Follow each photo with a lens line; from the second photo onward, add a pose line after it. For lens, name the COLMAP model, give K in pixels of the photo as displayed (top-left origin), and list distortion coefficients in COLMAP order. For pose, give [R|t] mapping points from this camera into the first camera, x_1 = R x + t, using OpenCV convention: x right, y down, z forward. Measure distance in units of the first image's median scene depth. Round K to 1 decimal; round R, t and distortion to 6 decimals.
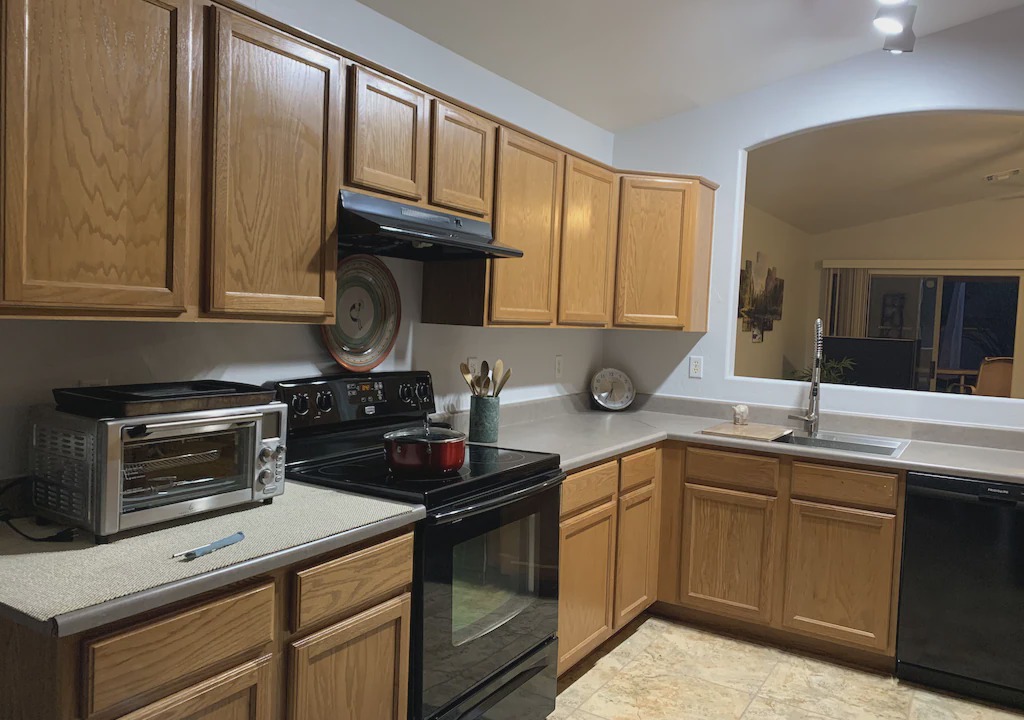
lens RADIAL K [[775.0, 0, 516.6], [0, 775.0, 350.5], [0, 0, 1]] dist [0.054362, -0.080916]
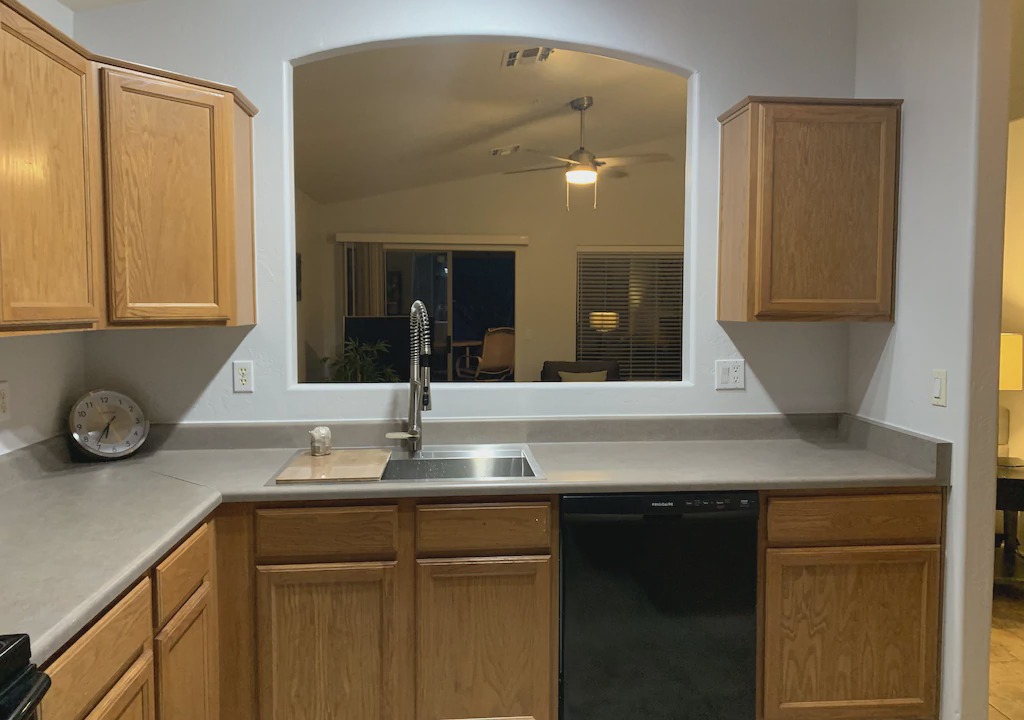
lens RADIAL K [[775.0, 0, 516.6], [0, 775.0, 350.5], [0, 0, 1]] dist [0.054362, -0.080916]
pose [[0.798951, -0.075501, 0.596638, 0.017857], [0.059185, 0.997143, 0.046929, -0.021941], [-0.598477, -0.002182, 0.801137, 0.347775]]
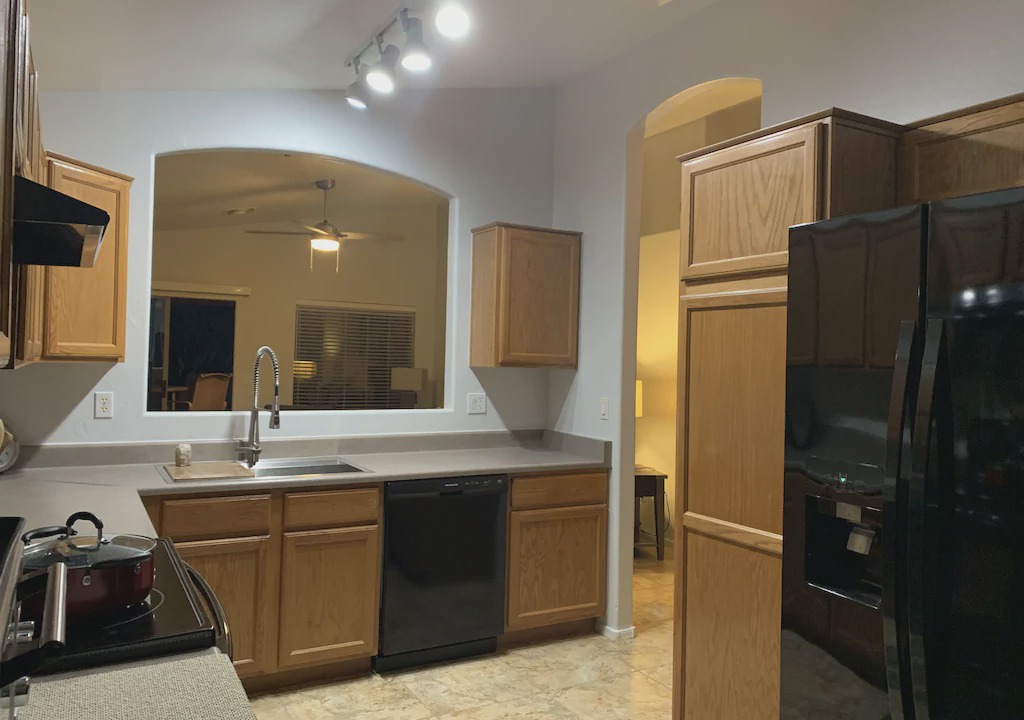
lens RADIAL K [[775.0, 0, 516.6], [0, 775.0, 350.5], [0, 0, 1]] dist [0.054362, -0.080916]
pose [[0.479397, -0.017571, 0.877422, -0.322325], [0.034167, 0.999415, 0.001346, -0.025540], [-0.876933, 0.029334, 0.479717, 0.246258]]
